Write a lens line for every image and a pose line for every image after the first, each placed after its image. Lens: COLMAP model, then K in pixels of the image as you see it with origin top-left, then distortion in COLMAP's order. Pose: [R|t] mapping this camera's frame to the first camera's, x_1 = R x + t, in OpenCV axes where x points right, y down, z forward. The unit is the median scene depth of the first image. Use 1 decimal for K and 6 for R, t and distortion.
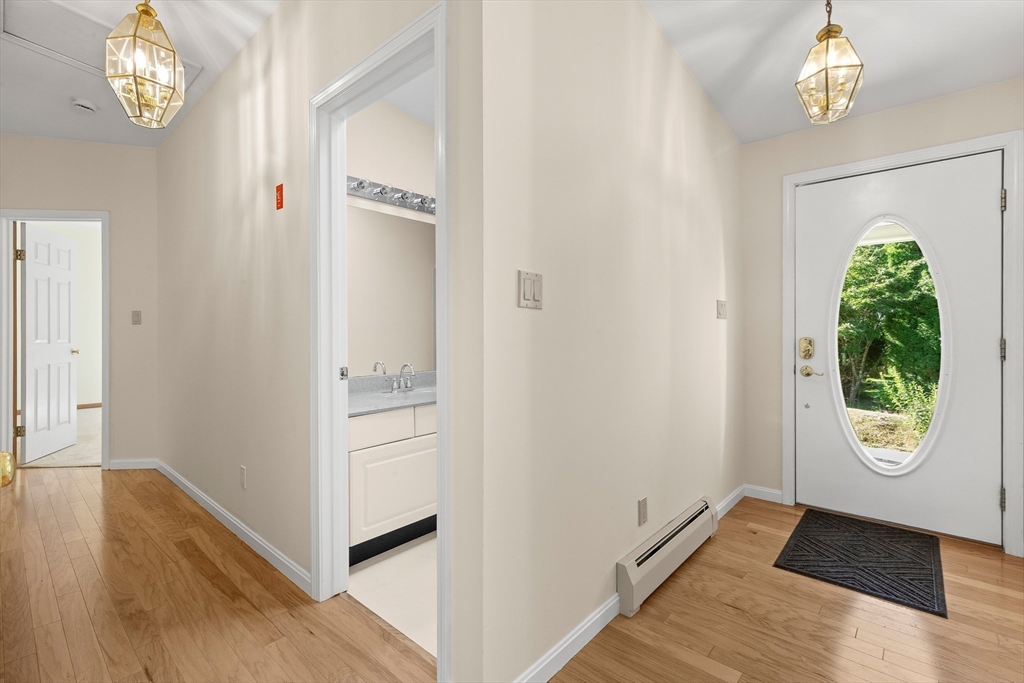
lens RADIAL K [[462.8, 0, 514.6], [0, 462.8, 334.7], [0, 0, 1]] dist [-0.015260, 0.000139]
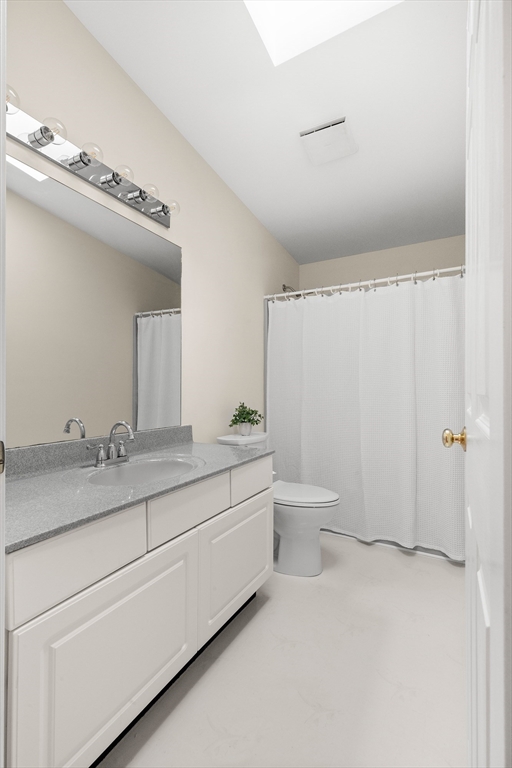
lens RADIAL K [[347.1, 0, 258.7], [0, 347.1, 385.5], [0, 0, 1]] dist [-0.015260, 0.000139]
pose [[0.975145, 0.001286, 0.221563, -0.148918], [0.002748, 0.999836, -0.017897, 0.020406], [-0.221550, 0.018061, 0.974982, 0.466434]]
